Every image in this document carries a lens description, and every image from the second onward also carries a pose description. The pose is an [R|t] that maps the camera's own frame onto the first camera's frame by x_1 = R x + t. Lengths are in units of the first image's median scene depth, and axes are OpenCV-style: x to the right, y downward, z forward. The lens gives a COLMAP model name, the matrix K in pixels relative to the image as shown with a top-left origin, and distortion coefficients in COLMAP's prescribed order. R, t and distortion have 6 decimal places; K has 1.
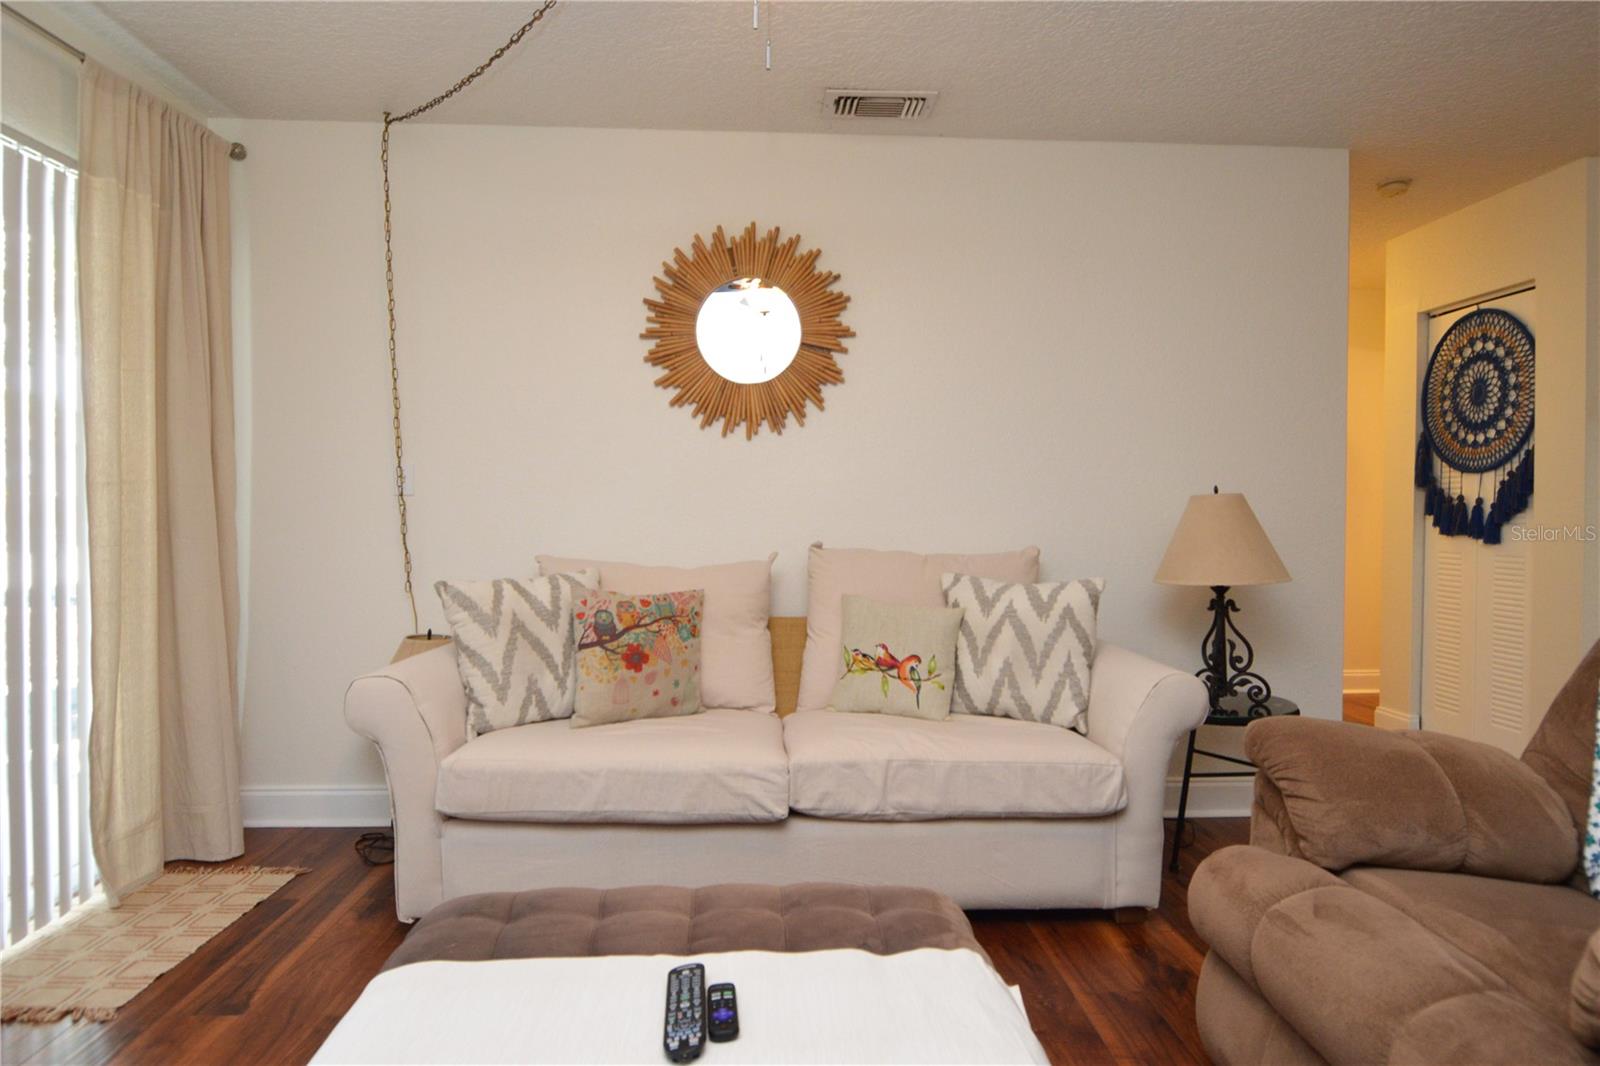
lens RADIAL K [[913.3, 0, 807.1], [0, 913.3, 530.5], [0, 0, 1]] dist [0.017879, -0.031489]
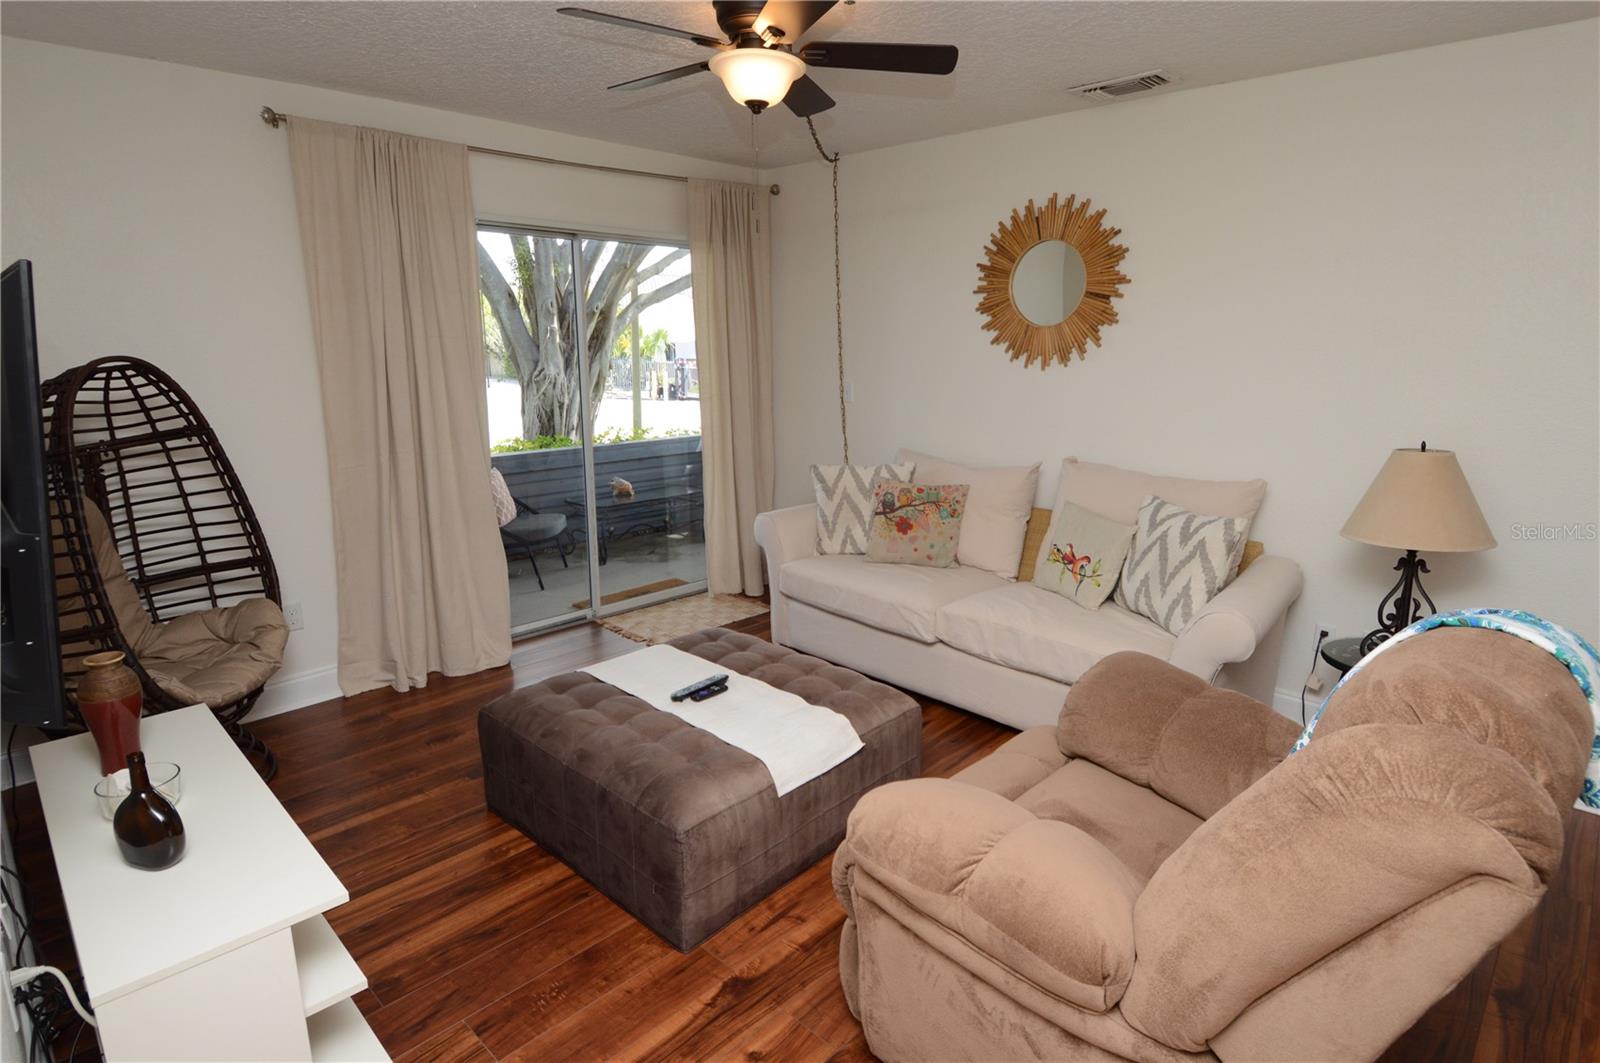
lens RADIAL K [[845.2, 0, 806.7], [0, 845.2, 525.6], [0, 0, 1]] dist [0.010064, -0.023098]
pose [[0.681841, 0.154771, -0.714940, 0.653679], [-0.011631, 0.979531, 0.200957, -0.132703], [0.731408, -0.128706, 0.669684, -0.075974]]
